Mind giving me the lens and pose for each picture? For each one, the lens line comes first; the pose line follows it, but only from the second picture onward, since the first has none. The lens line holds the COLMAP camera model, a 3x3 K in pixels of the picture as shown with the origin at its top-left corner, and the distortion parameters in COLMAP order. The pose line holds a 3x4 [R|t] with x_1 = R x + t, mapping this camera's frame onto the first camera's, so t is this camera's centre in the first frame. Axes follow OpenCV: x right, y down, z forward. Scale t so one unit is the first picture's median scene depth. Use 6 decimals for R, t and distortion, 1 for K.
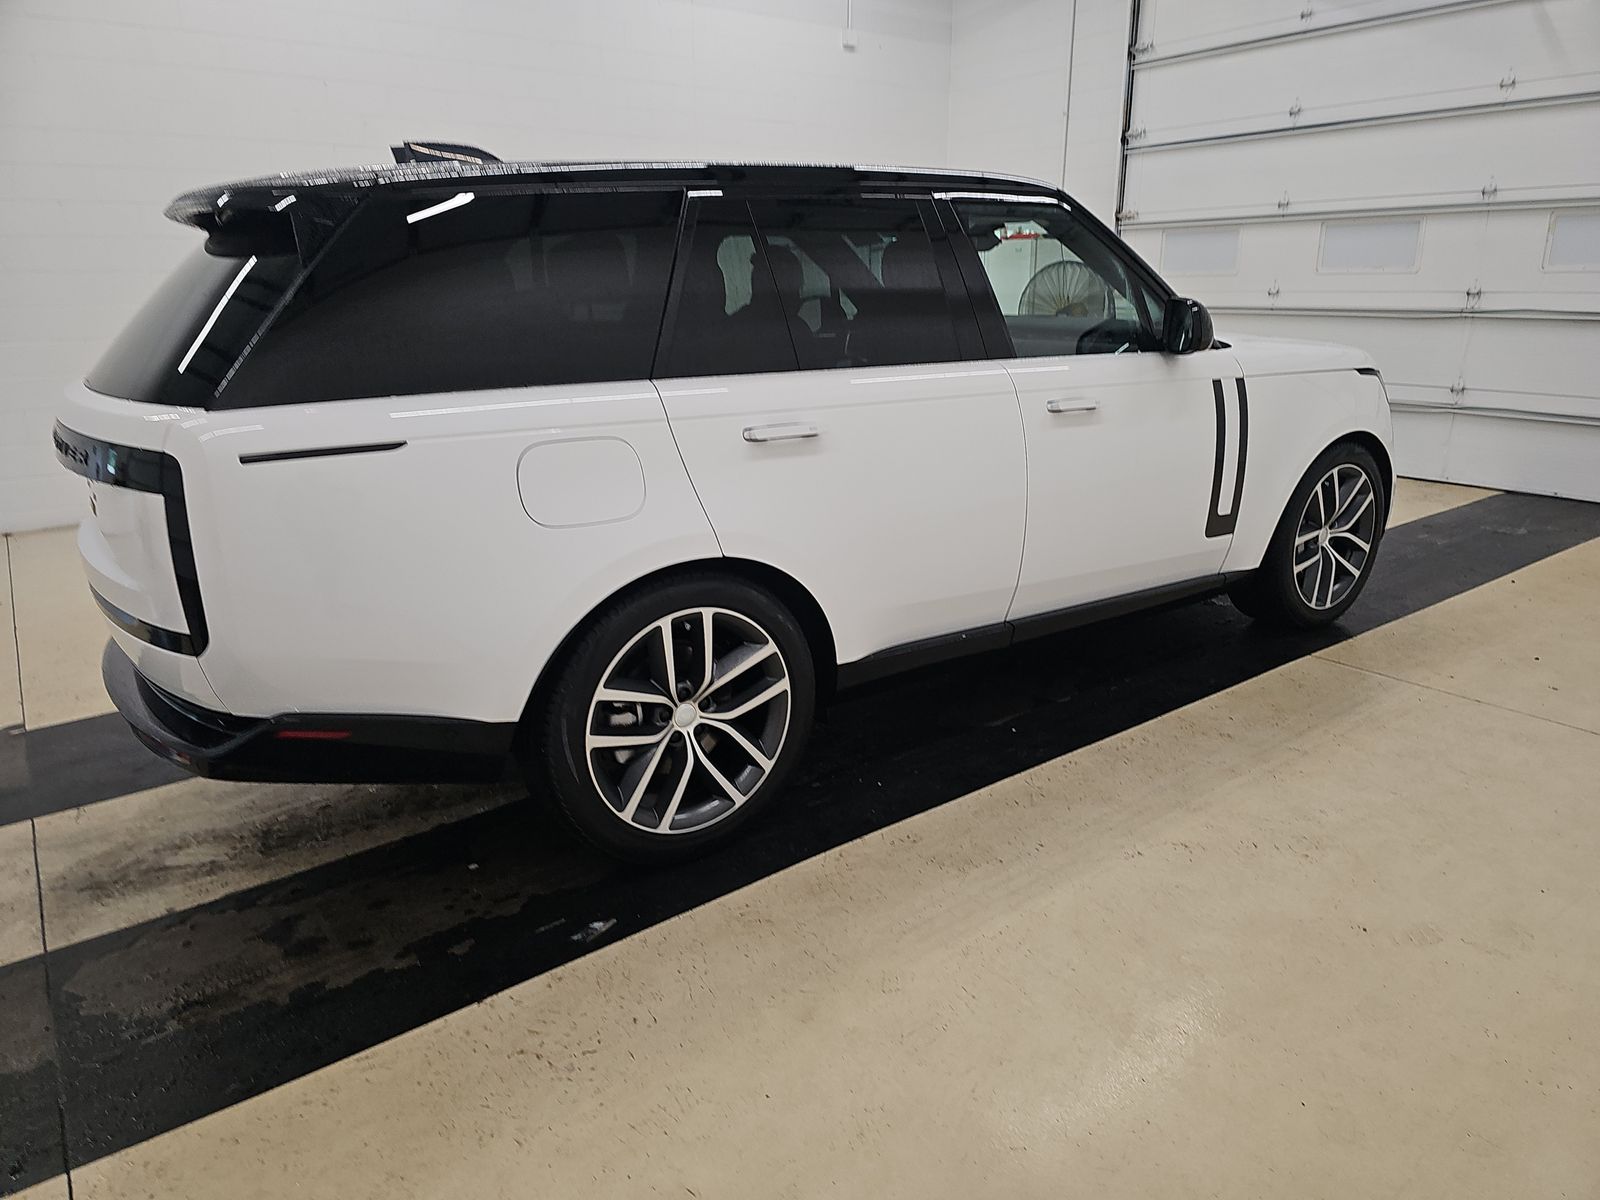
lens RADIAL K [[1075.0, 0, 800.0], [0, 1075.0, 600.0], [0, 0, 1]] dist [0.002987, -0.001627]
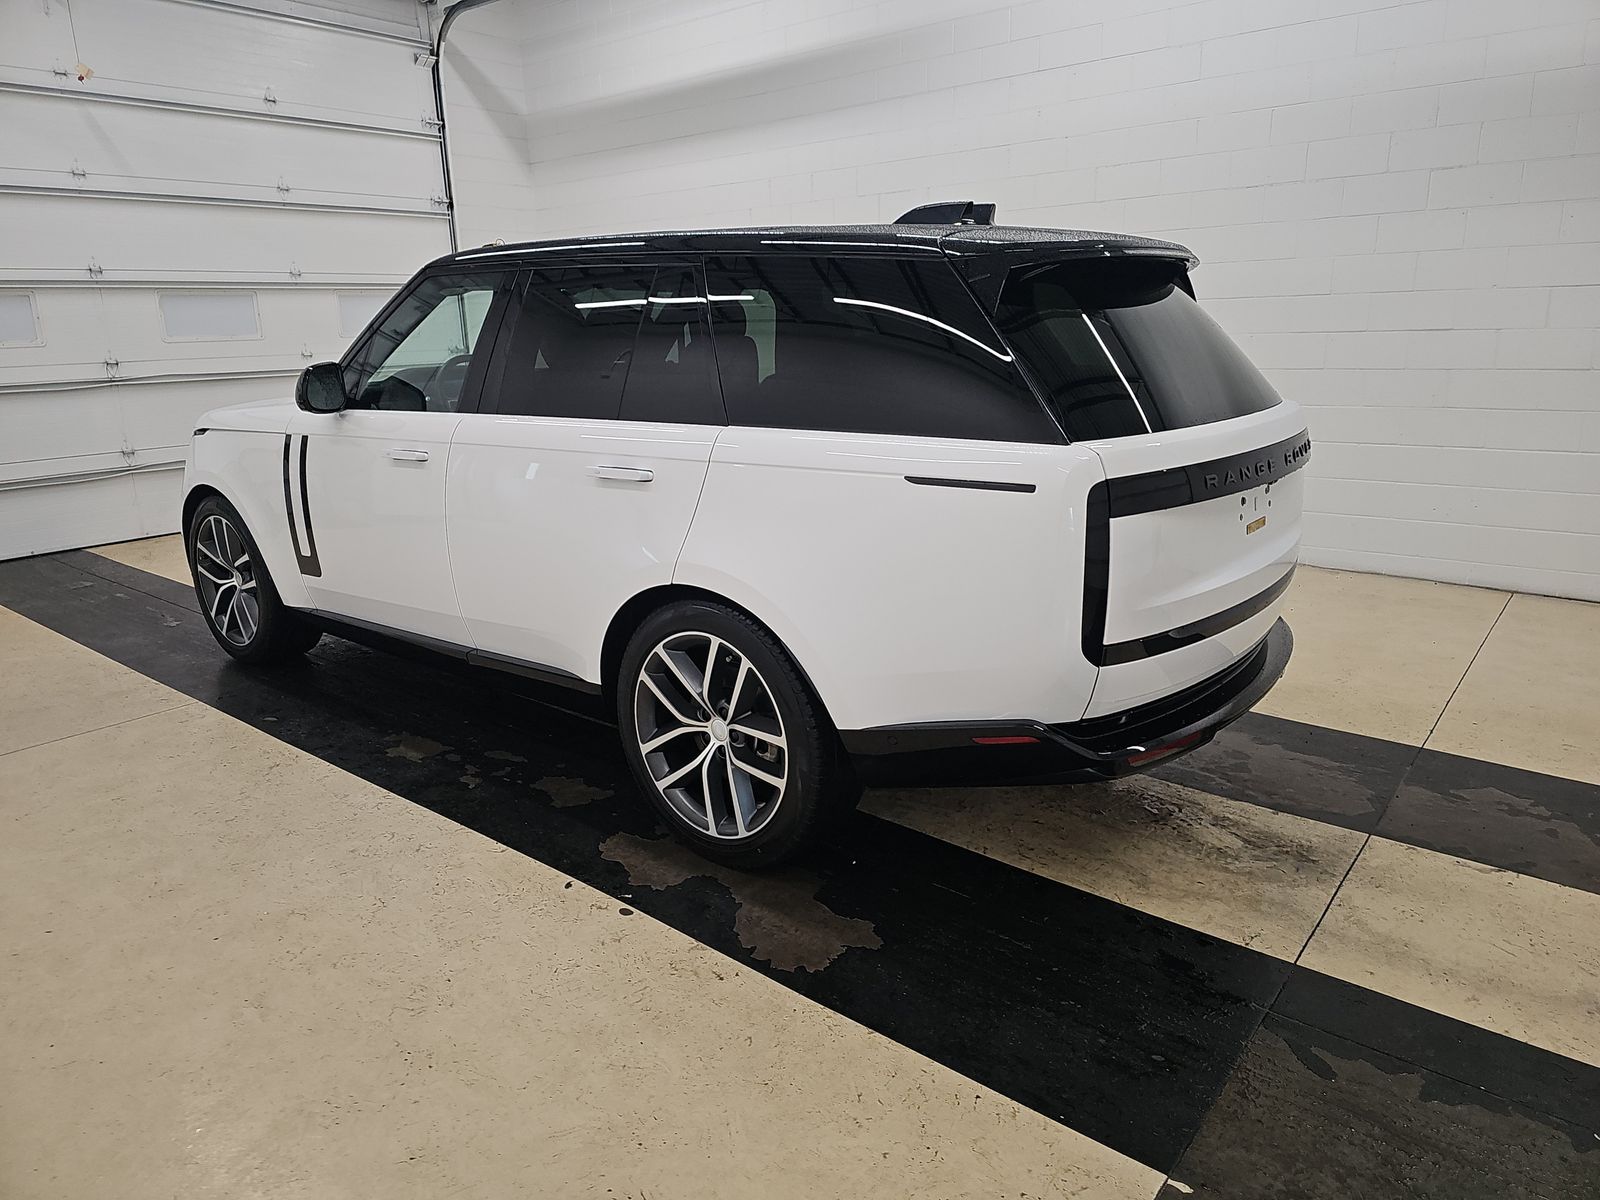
lens RADIAL K [[1046.4, 0, 800.0], [0, 1046.4, 600.0], [0, 0, 1]] dist [0.007046, -0.000119]
pose [[-0.254043, -0.233940, 0.938474, -1.387669], [0.306214, 0.900940, 0.307475, -0.432954], [-0.917439, 0.365486, -0.157242, 1.459823]]
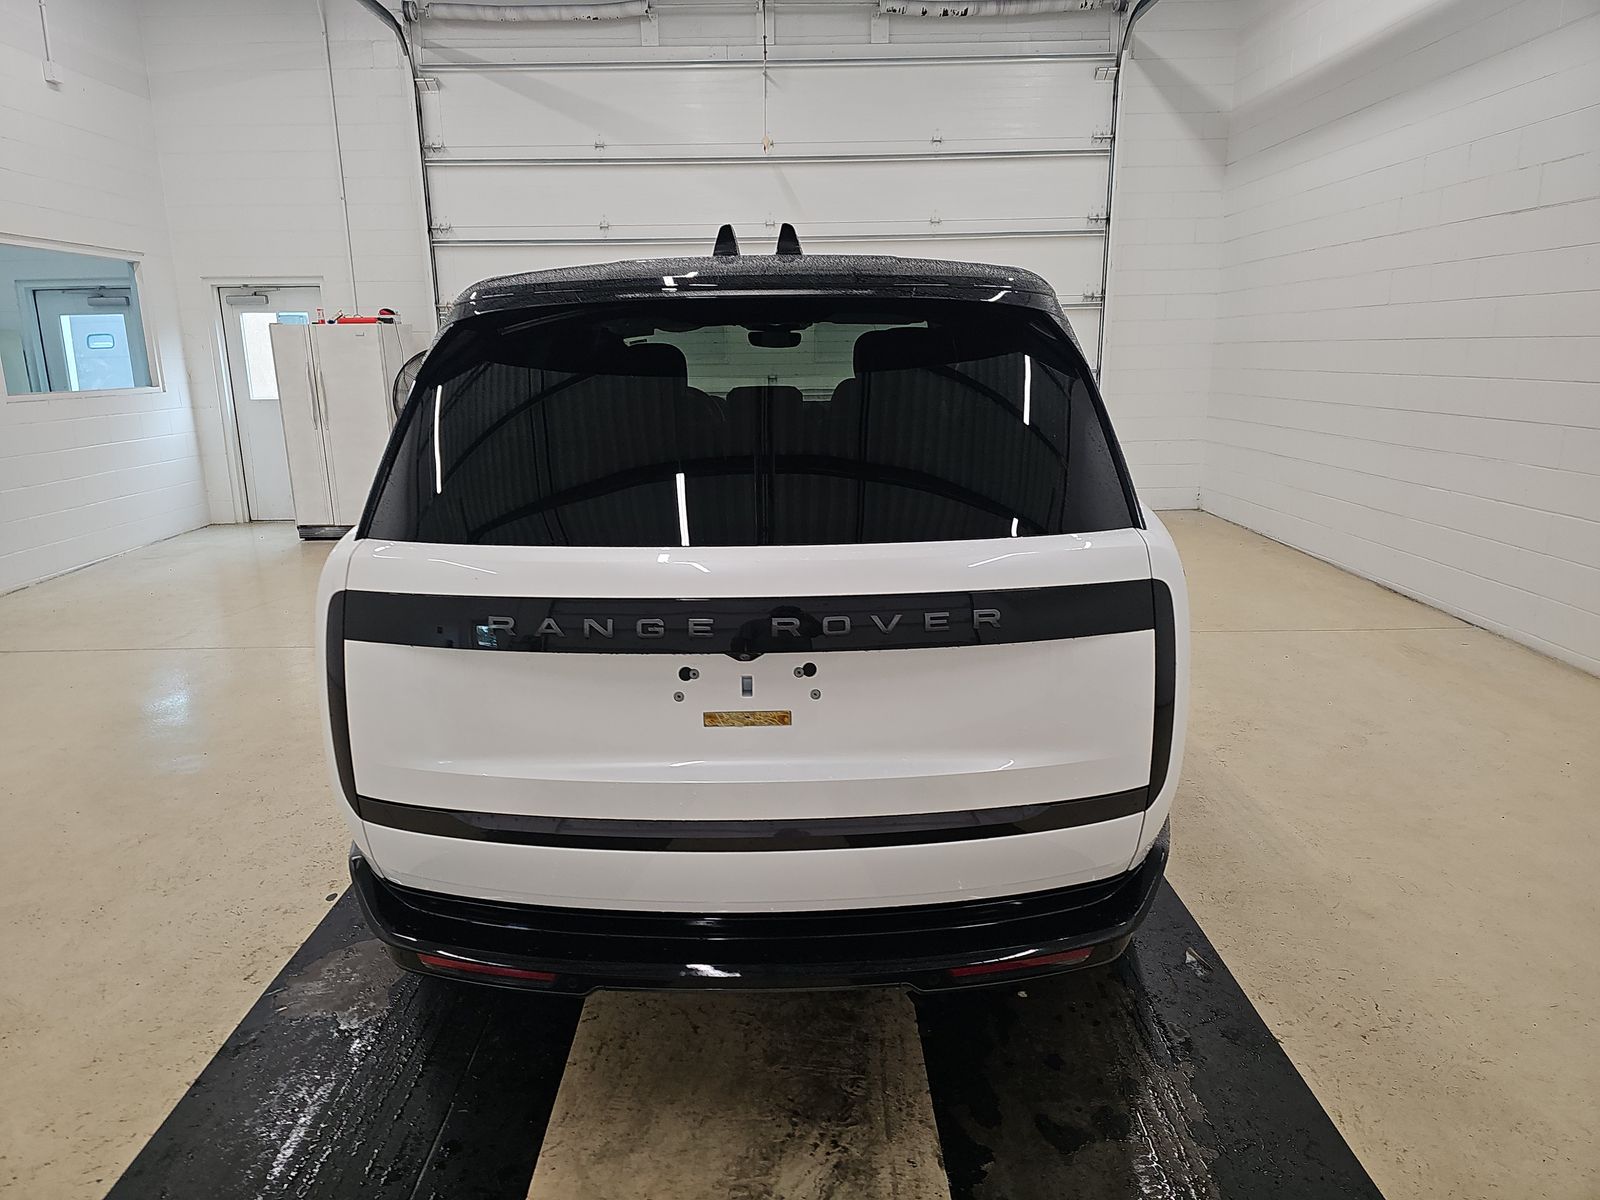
lens RADIAL K [[1062.6, 0, 800.0], [0, 1062.6, 600.0], [0, 0, 1]] dist [0.004634, 0.001161]
pose [[0.590194, -0.185564, 0.785645, -1.037499], [0.240901, 0.969363, 0.047986, -0.167059], [-0.770479, 0.160941, 0.616814, 0.504562]]
